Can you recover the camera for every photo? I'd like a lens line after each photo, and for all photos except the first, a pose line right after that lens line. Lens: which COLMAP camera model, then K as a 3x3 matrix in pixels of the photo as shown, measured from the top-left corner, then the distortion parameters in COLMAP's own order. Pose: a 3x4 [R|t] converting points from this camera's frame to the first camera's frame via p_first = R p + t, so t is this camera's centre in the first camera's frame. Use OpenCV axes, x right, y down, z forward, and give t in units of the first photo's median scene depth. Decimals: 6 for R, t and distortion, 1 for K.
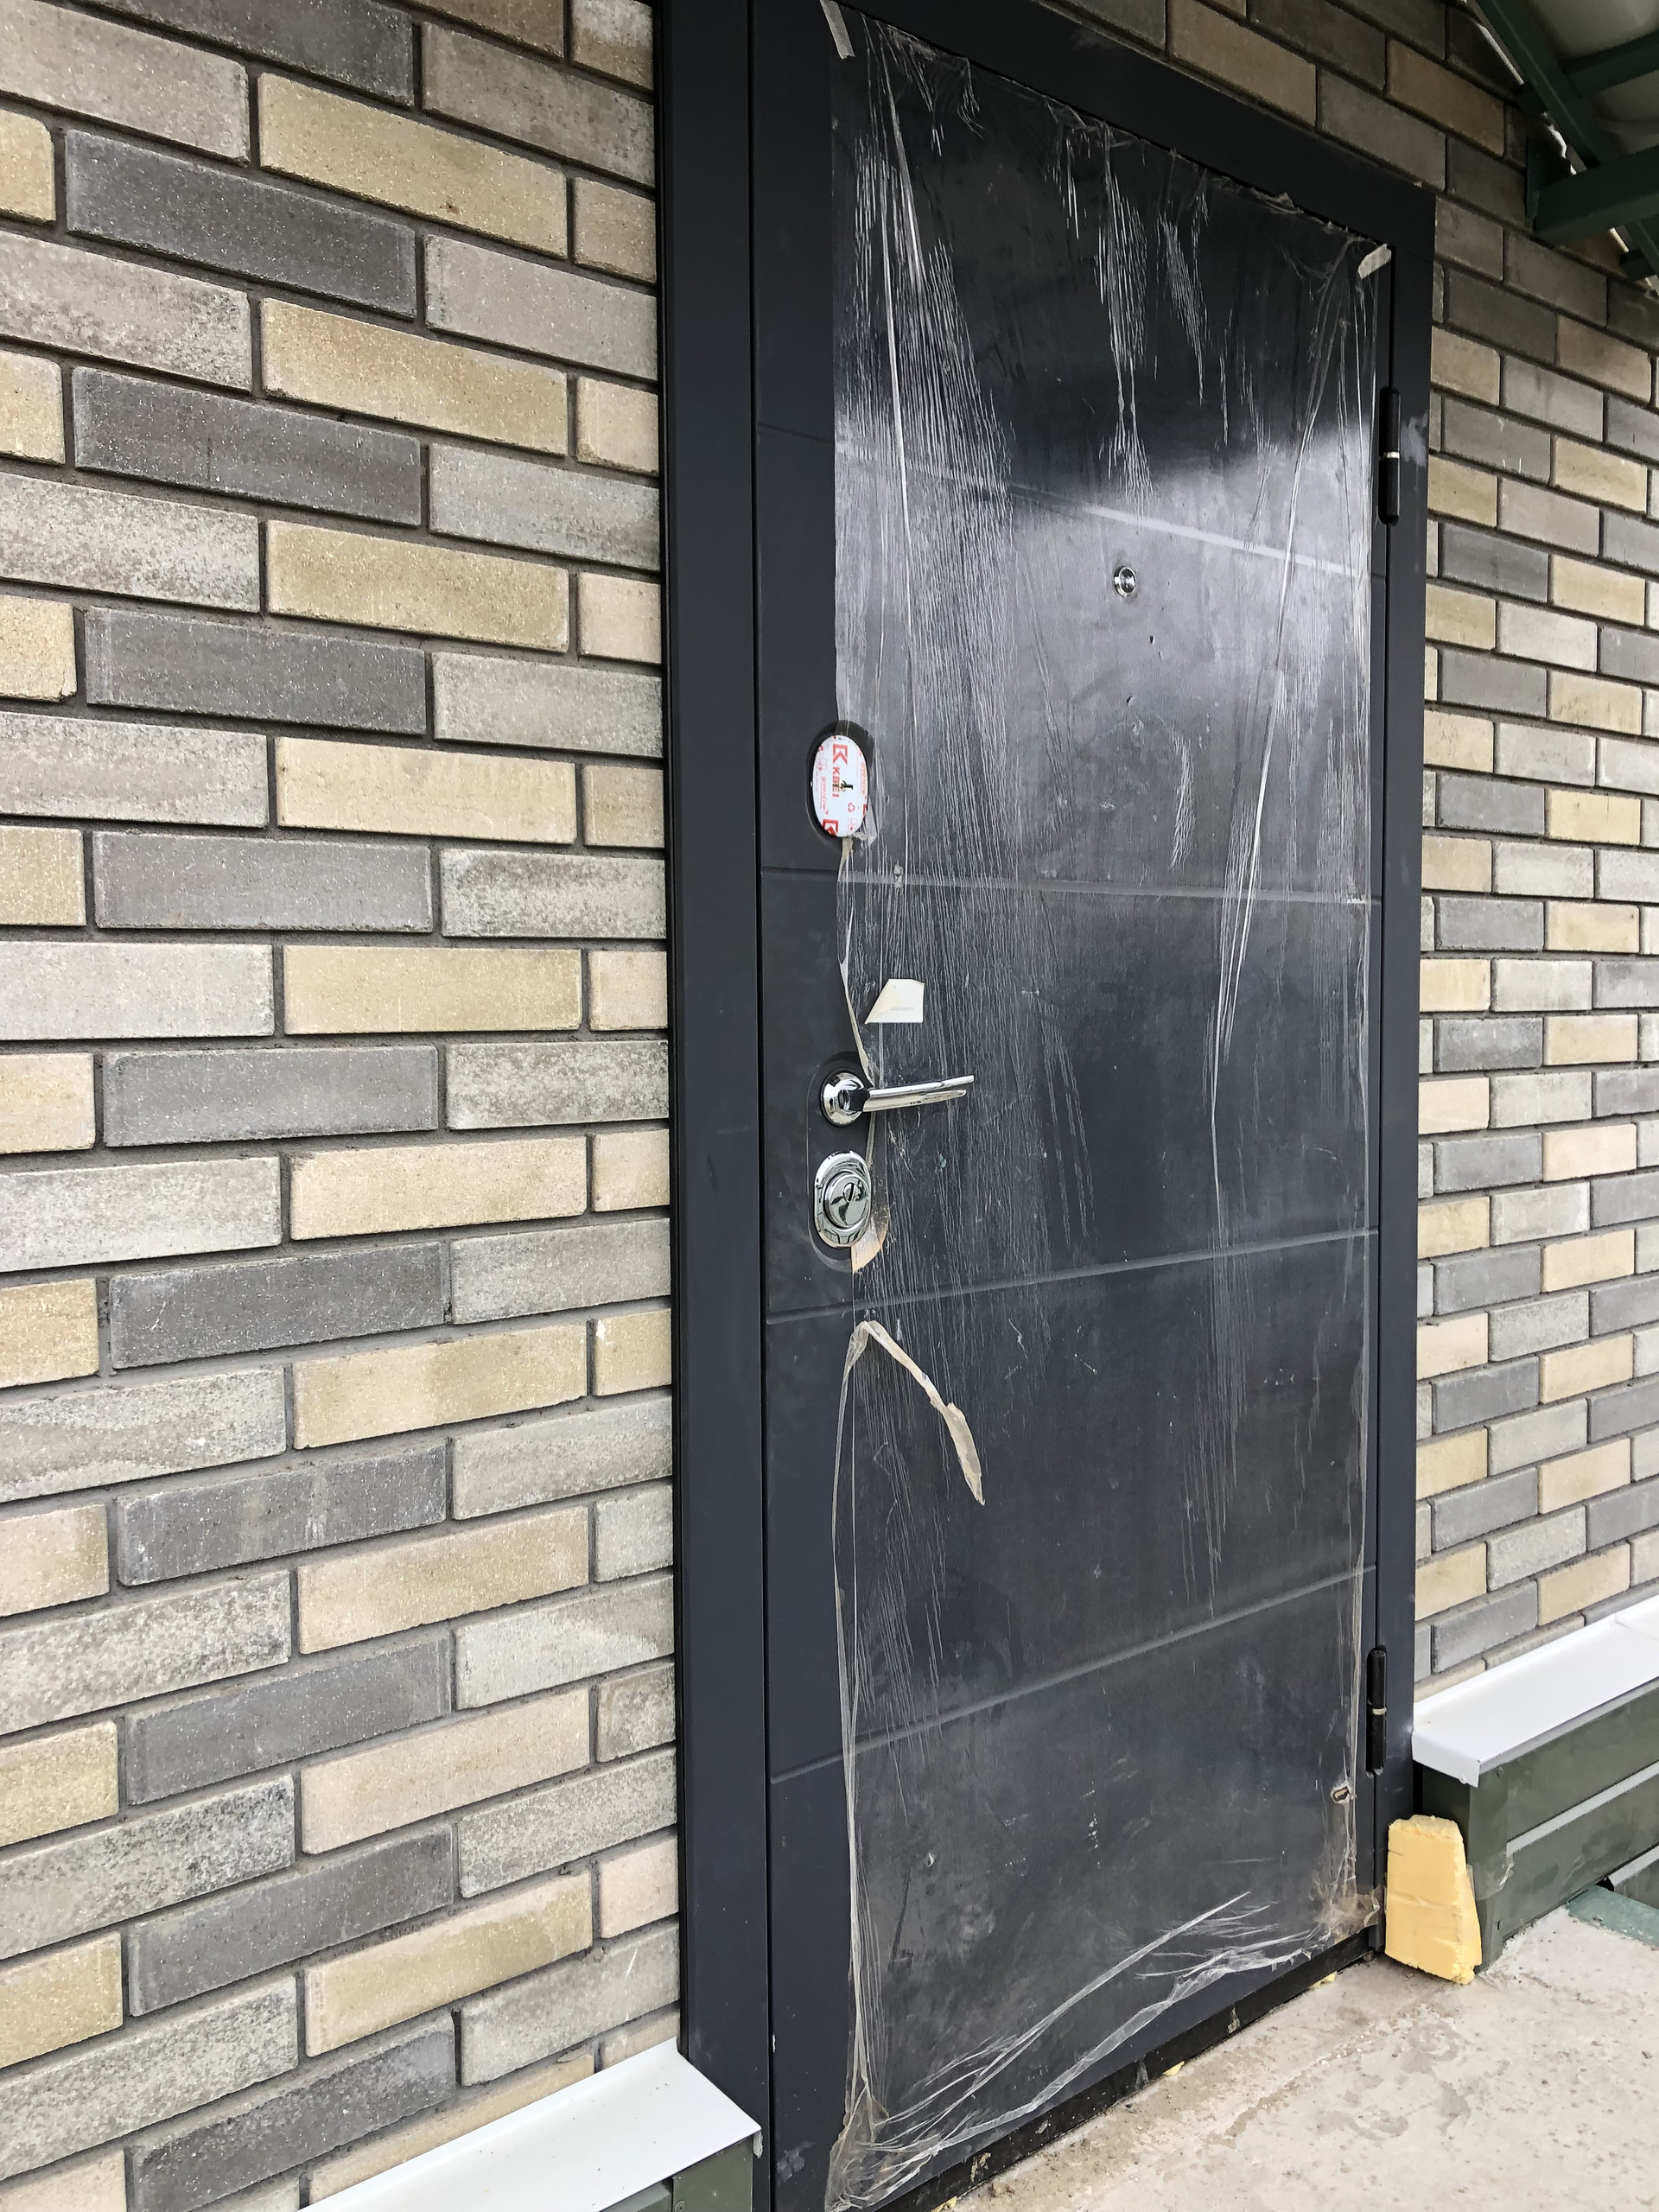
lens RADIAL K [[1823.9, 0, 842.6], [0, 1823.9, 1116.7], [0, 0, 1]] dist [0.039849, -0.039493]
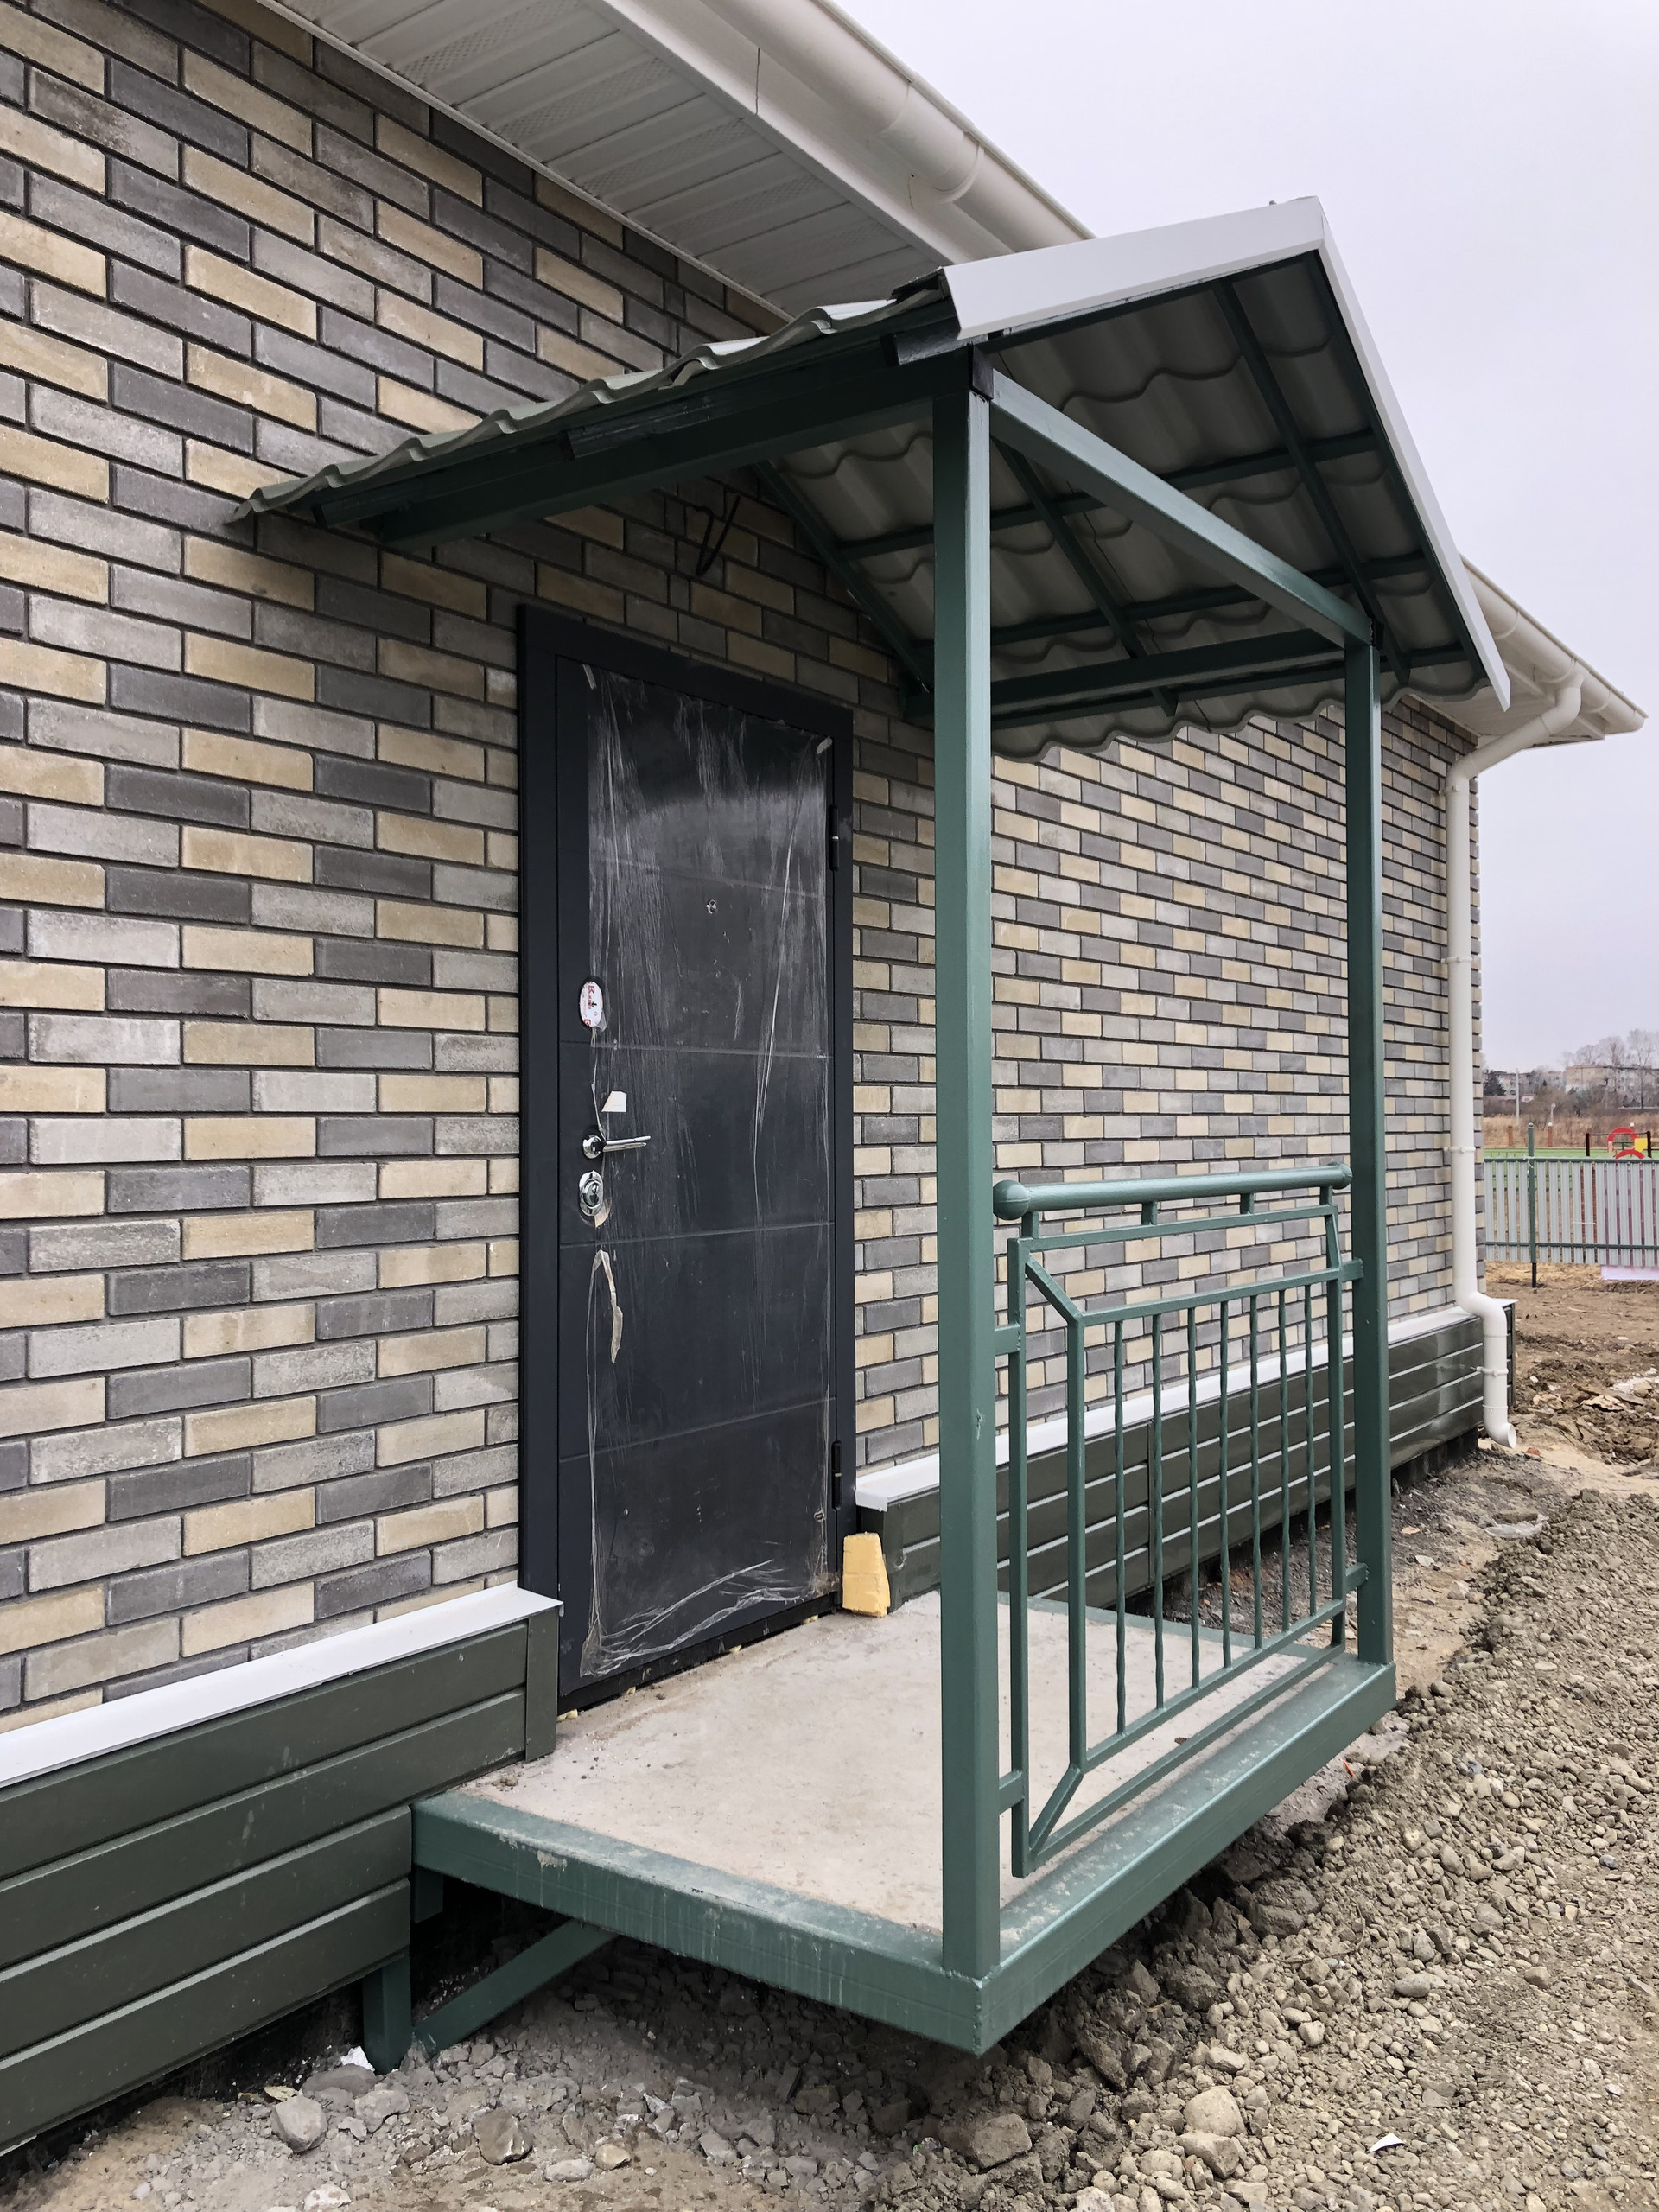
lens RADIAL K [[1823.9, 0, 842.6], [0, 1823.9, 1116.7], [0, 0, 1]] dist [0.039849, -0.039493]
pose [[0.964337, 0.005184, 0.264627, -0.304843], [0.012967, 0.997682, -0.066796, 0.110577], [-0.264360, 0.067845, 0.962035, -1.252501]]
